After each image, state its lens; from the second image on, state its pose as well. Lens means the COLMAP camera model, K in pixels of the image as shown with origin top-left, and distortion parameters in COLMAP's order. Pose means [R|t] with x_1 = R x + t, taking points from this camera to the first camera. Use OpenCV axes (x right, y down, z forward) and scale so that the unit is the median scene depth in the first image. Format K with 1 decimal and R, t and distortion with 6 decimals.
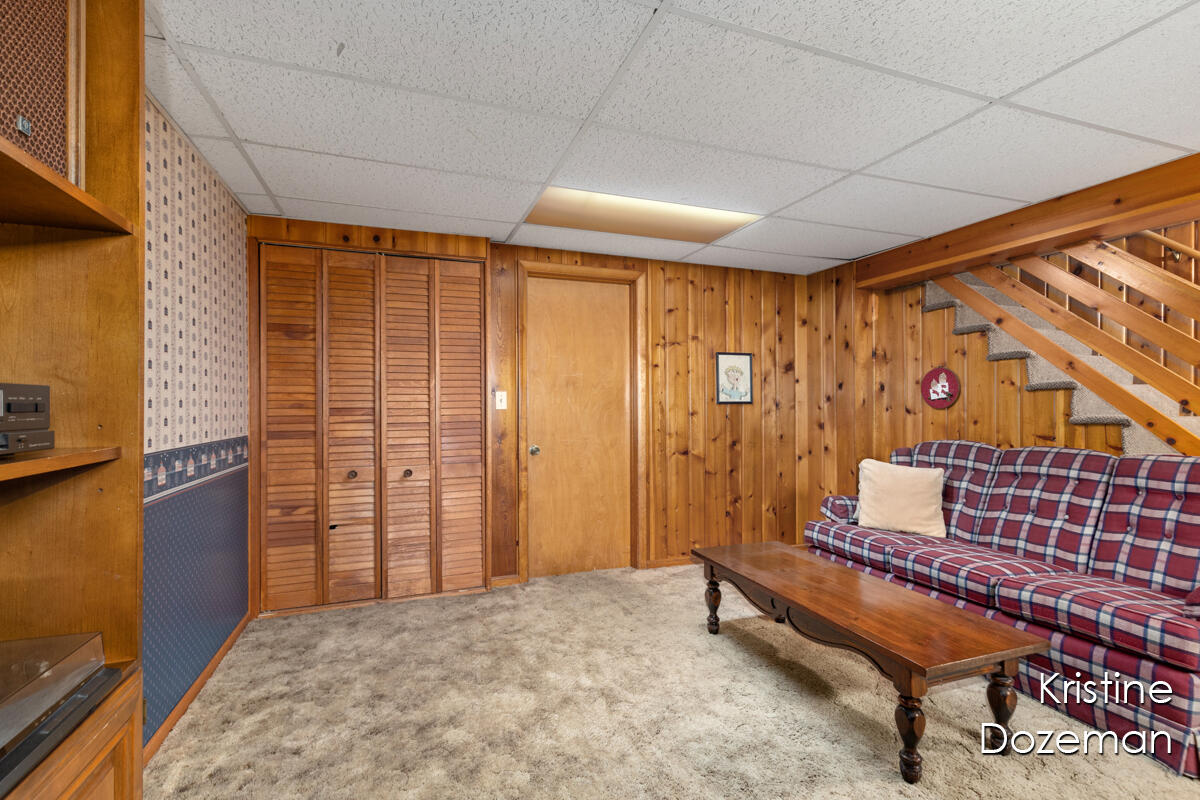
lens RADIAL K [[543.3, 0, 607.1], [0, 543.3, 406.9], [0, 0, 1]] dist [0.000883, 0.000173]
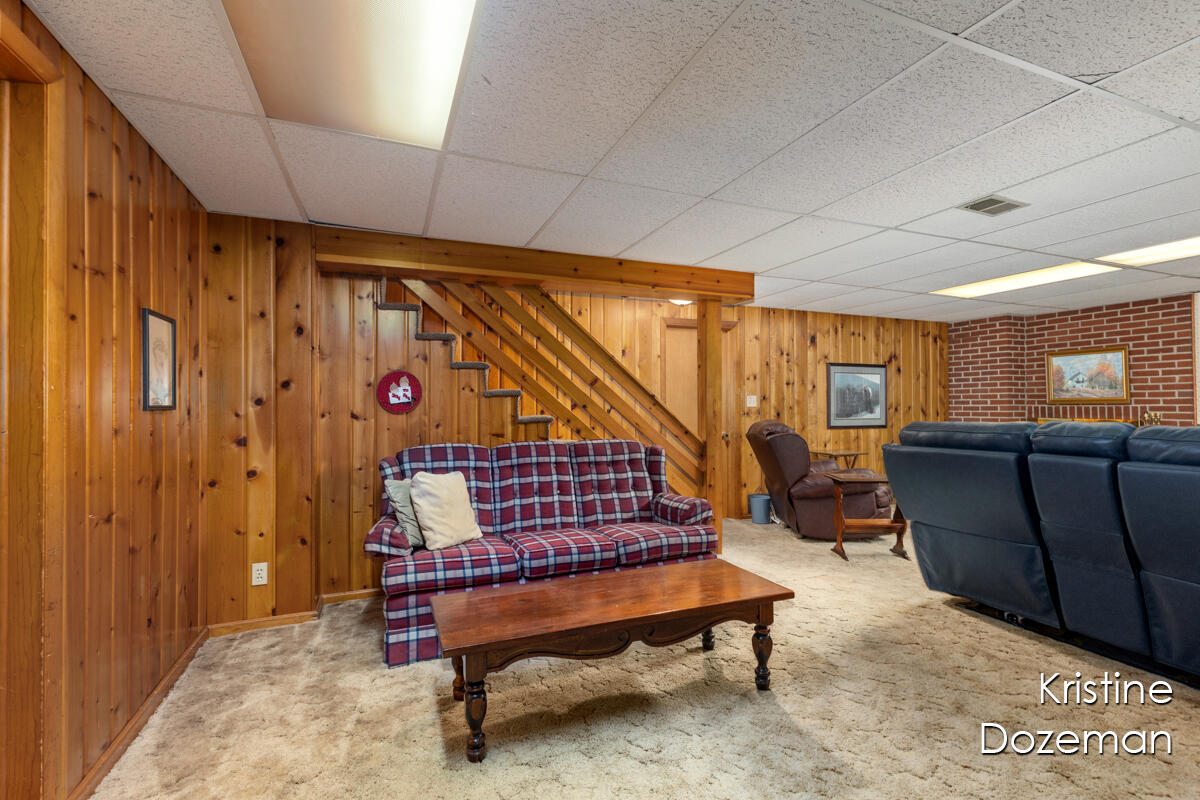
lens RADIAL K [[543.3, 0, 607.1], [0, 543.3, 406.9], [0, 0, 1]] dist [0.000883, 0.000173]
pose [[-0.031698, -0.001593, 0.999496, -0.430251], [0.010544, 0.999943, 0.001928, -0.007289], [-0.999442, 0.010600, -0.031679, 0.792596]]
